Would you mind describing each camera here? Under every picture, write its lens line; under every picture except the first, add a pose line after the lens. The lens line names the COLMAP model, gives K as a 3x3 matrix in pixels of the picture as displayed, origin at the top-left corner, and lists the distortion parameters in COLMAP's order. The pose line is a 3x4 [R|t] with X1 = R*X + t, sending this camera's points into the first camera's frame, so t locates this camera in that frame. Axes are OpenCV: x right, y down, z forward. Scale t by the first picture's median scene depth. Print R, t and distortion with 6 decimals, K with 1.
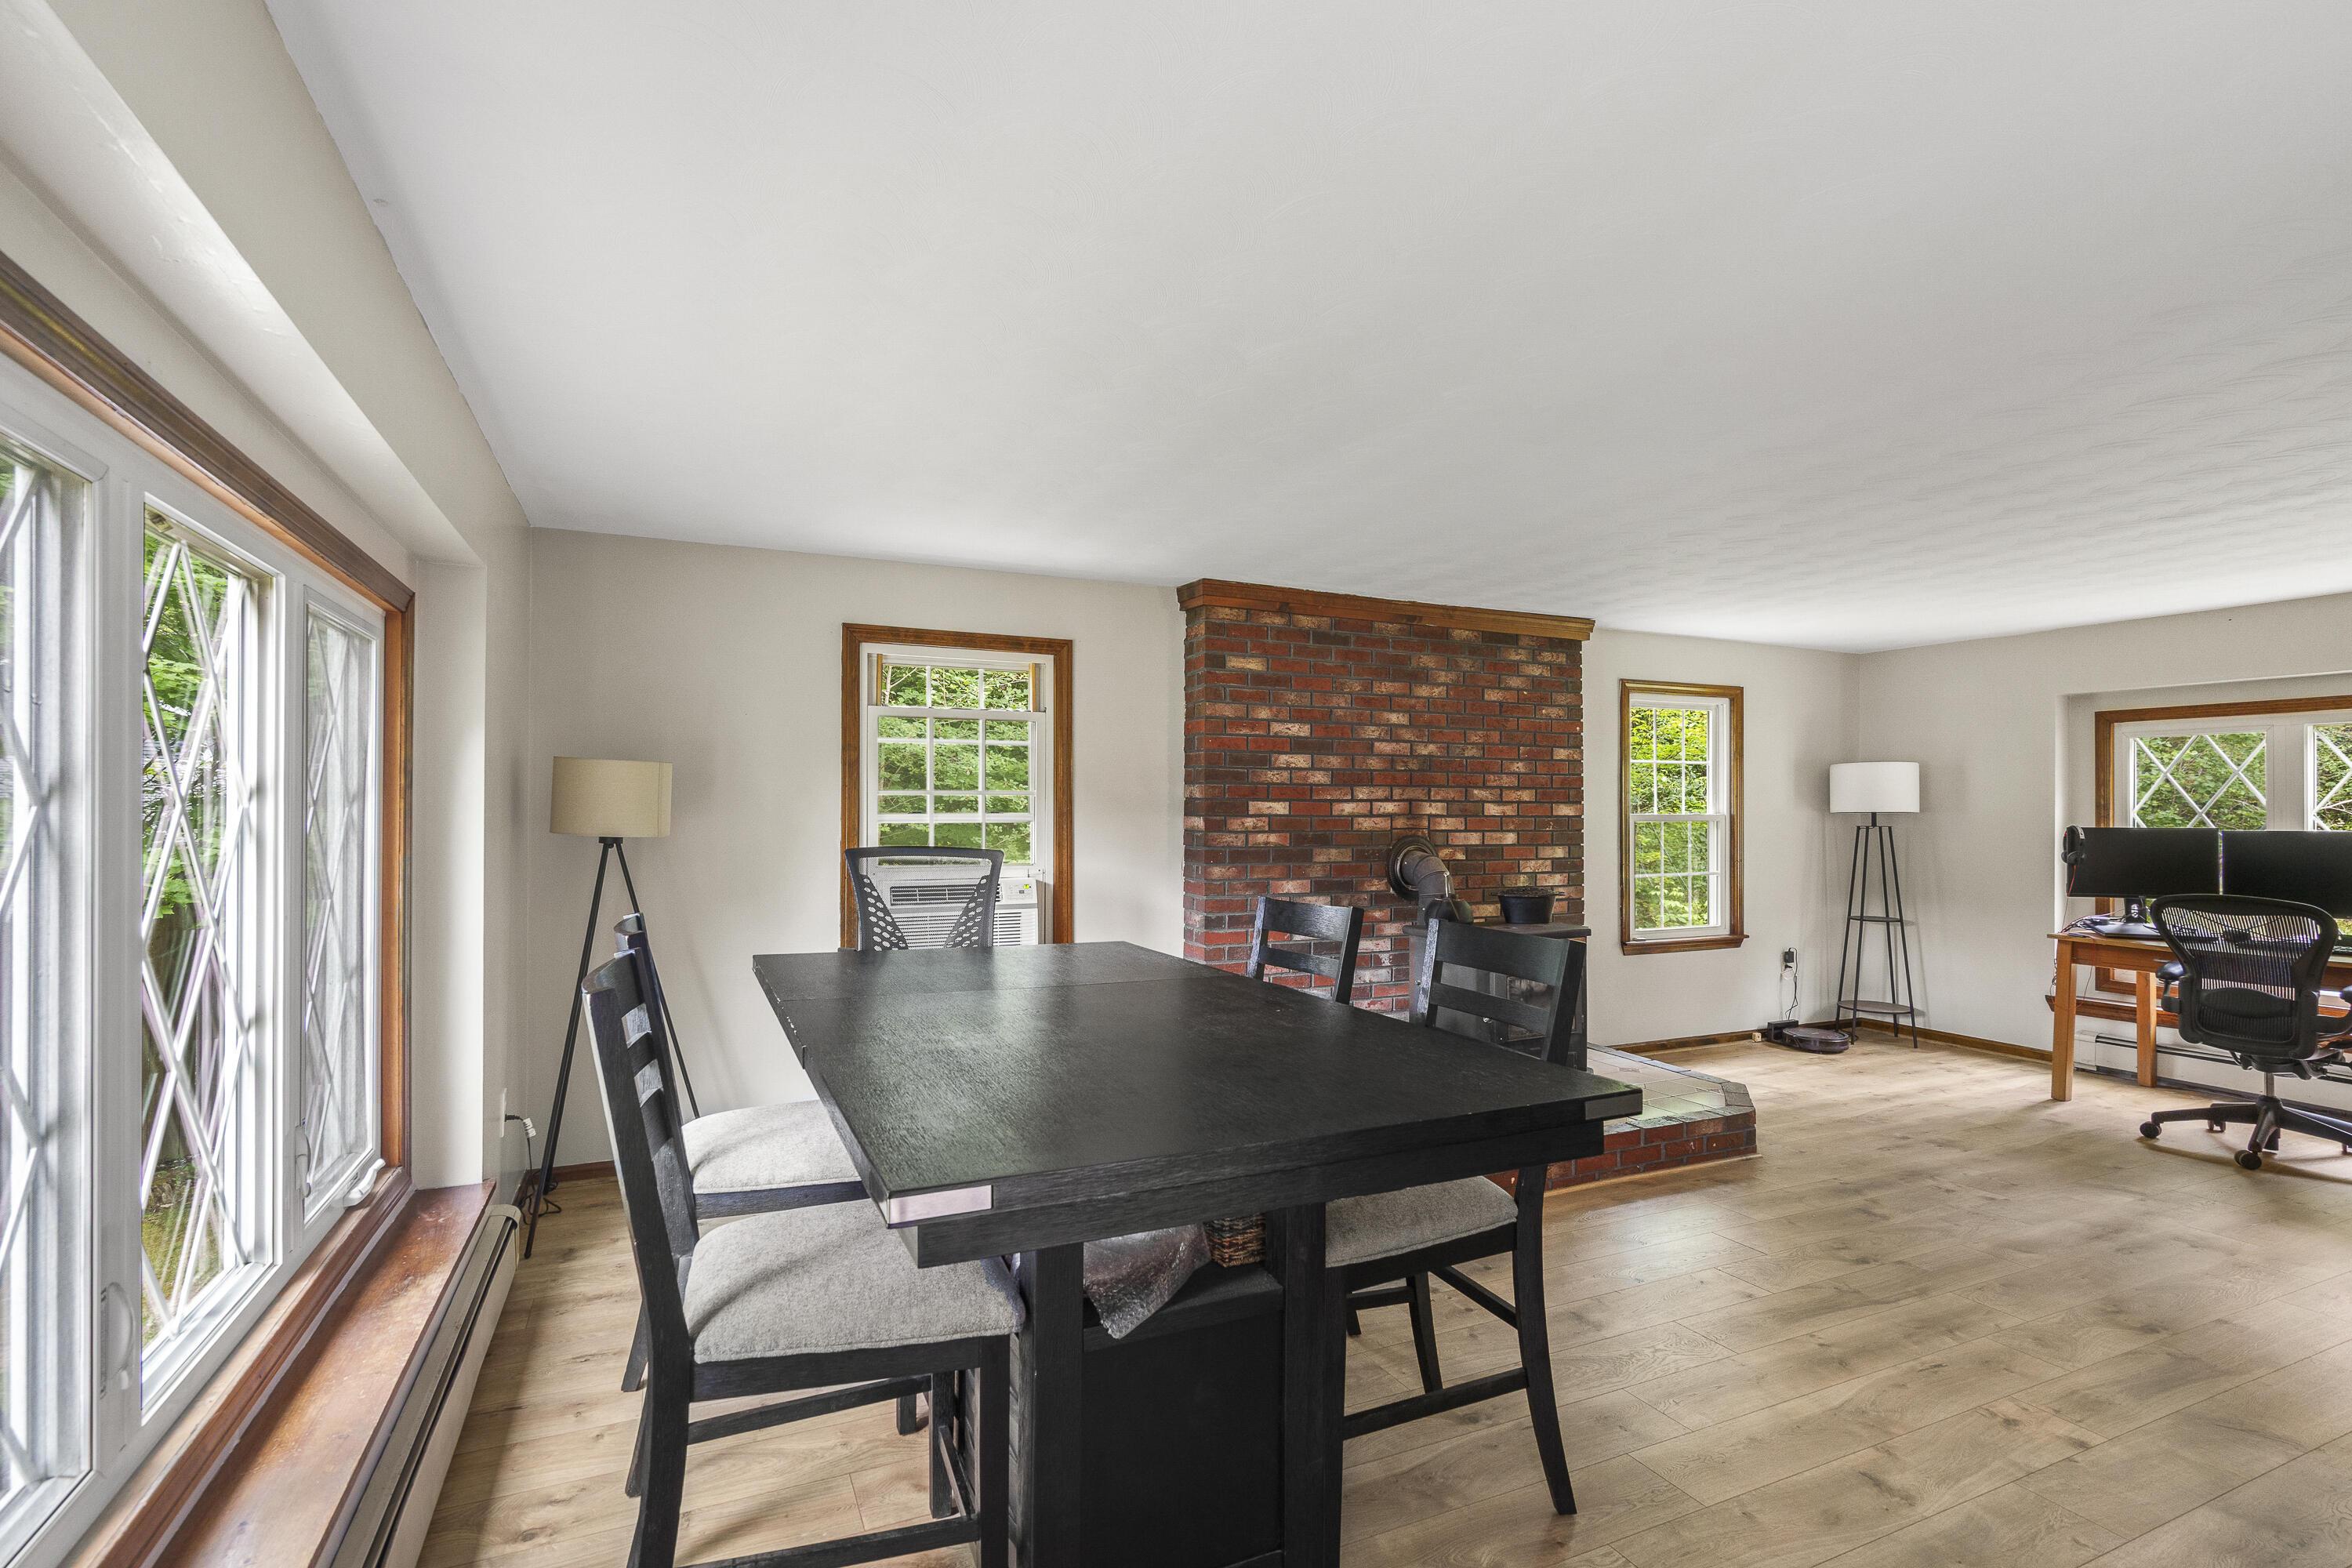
lens RADIAL K [[1072.2, 0, 1172.0], [0, 1072.2, 802.5], [0, 0, 1]] dist [-0.004219, 0.000954]
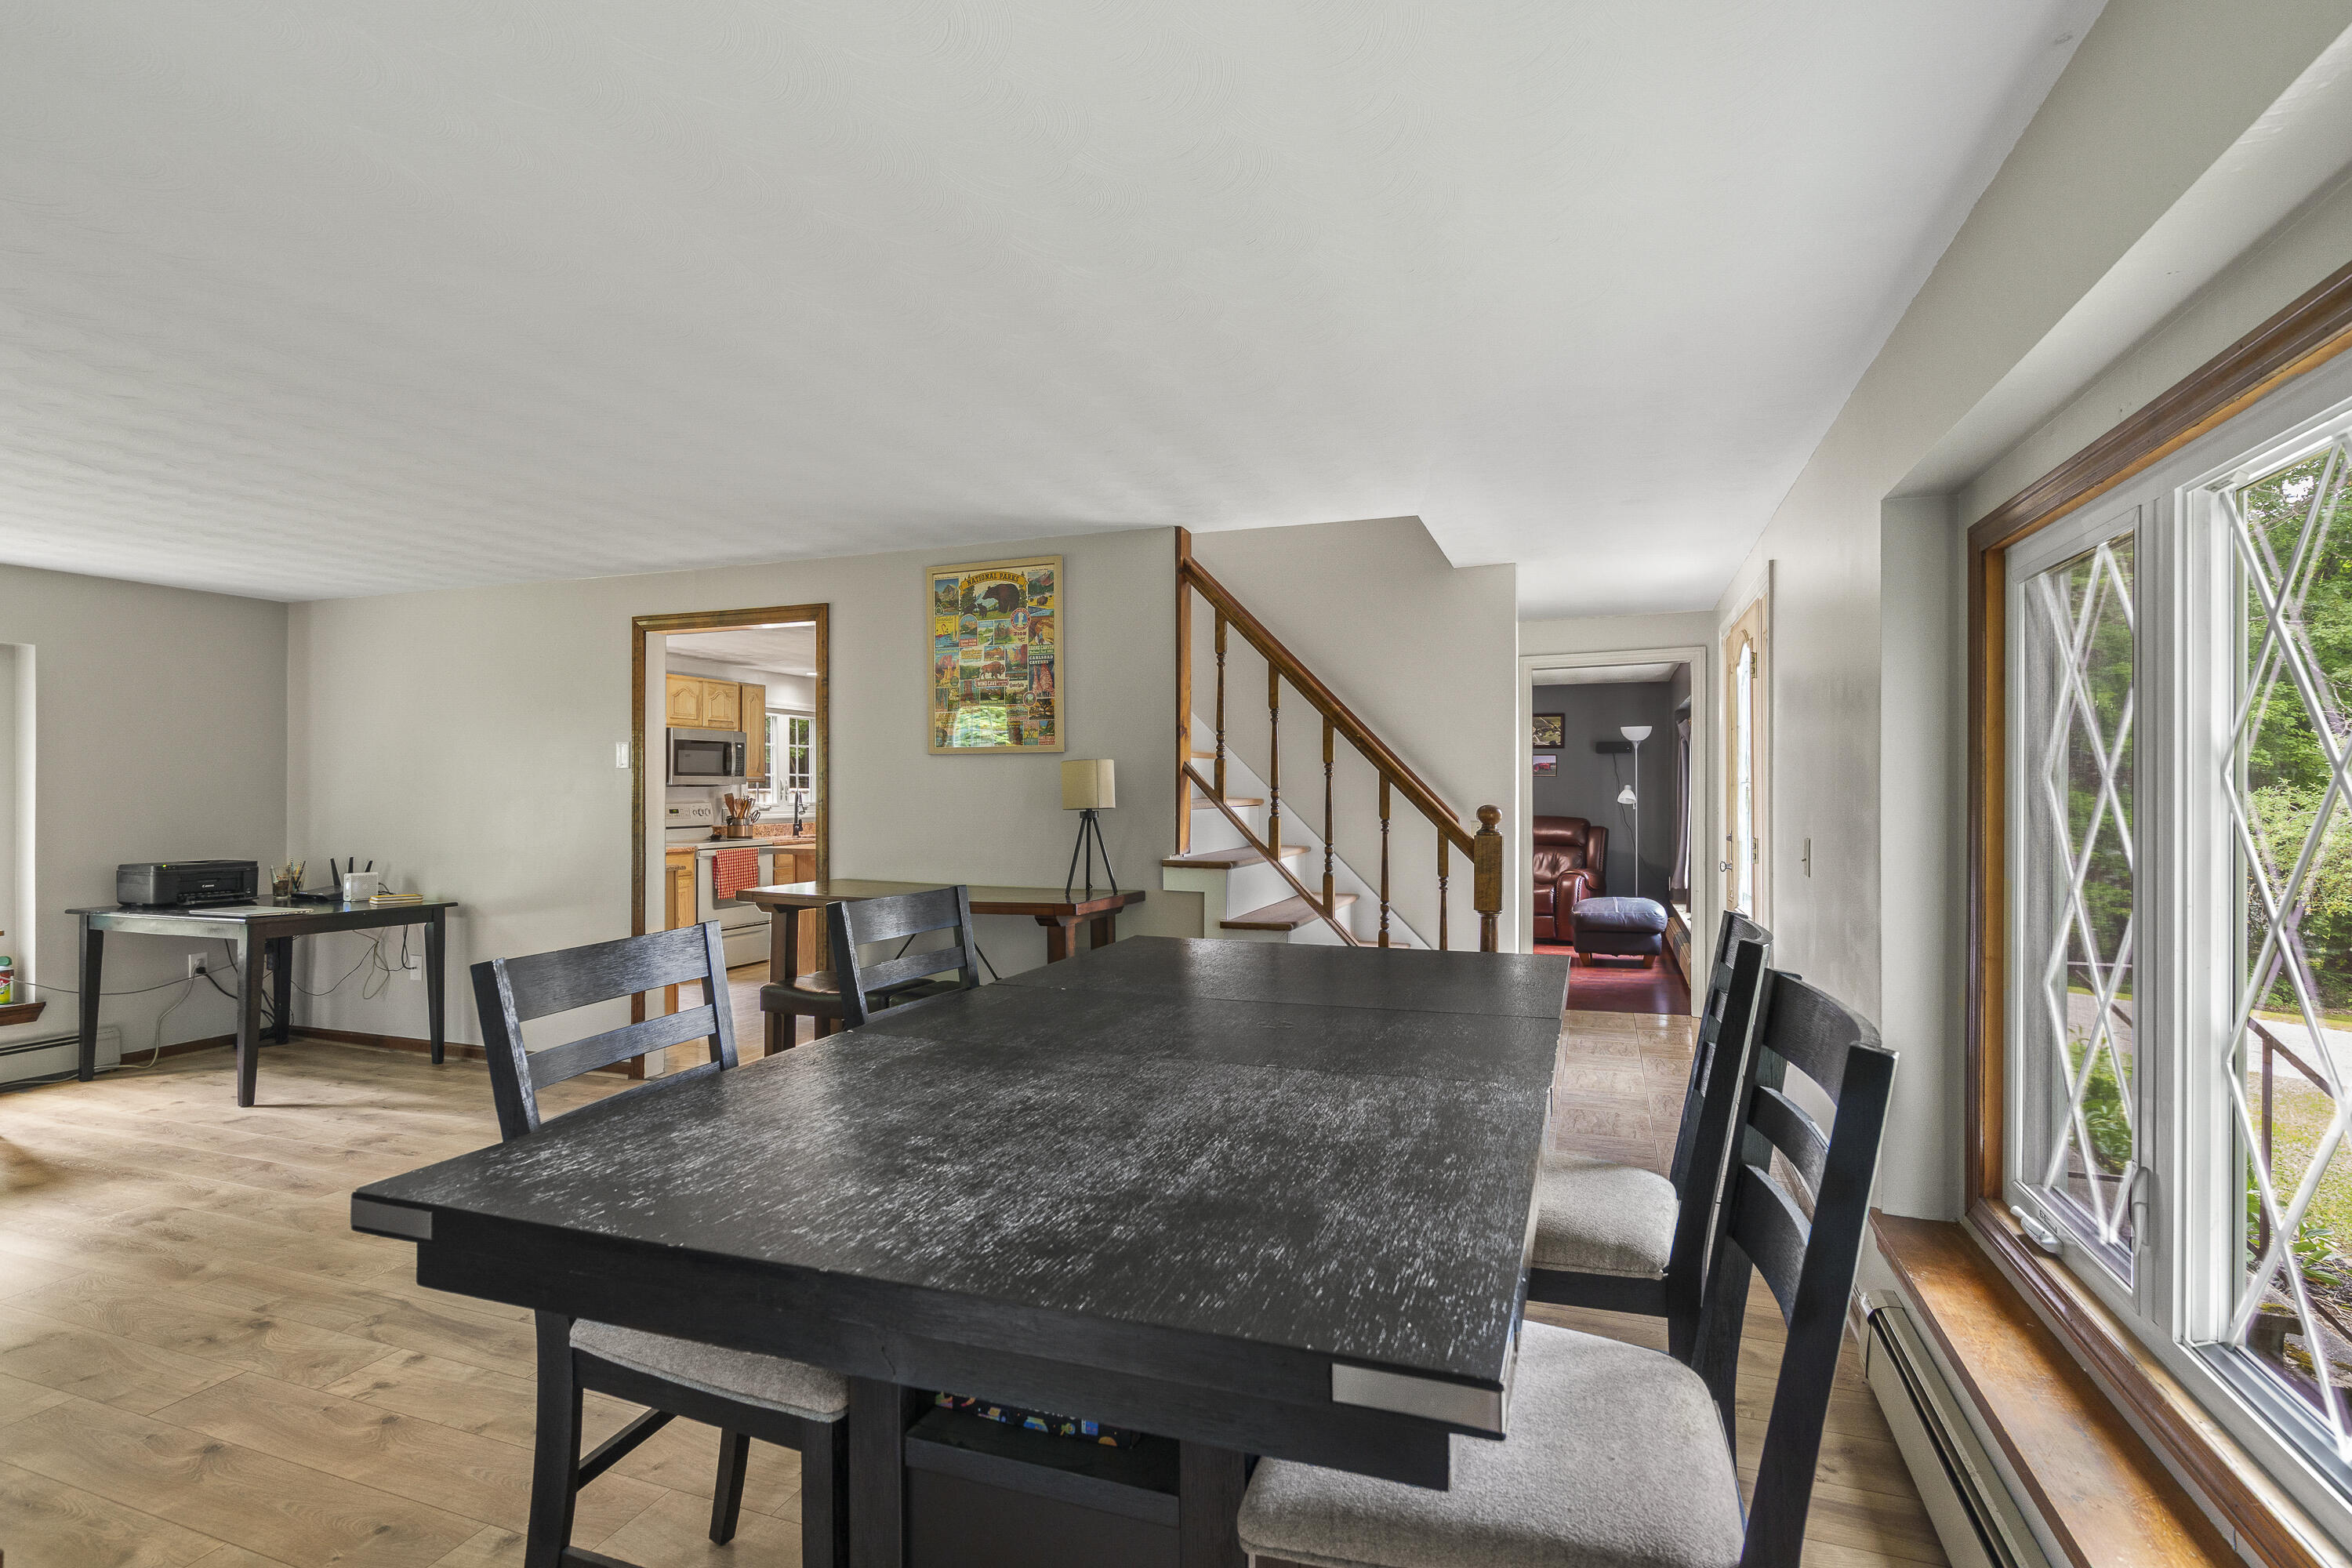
lens RADIAL K [[1155.6, 0, 1189.9], [0, 1155.6, 794.4], [0, 0, 1]] dist [-0.001836, 0.001790]
pose [[-0.720063, 0.001528, 0.693907, -0.465927], [-0.004055, 0.999971, -0.006410, 0.044661], [-0.693897, -0.007430, -0.720036, 1.225003]]
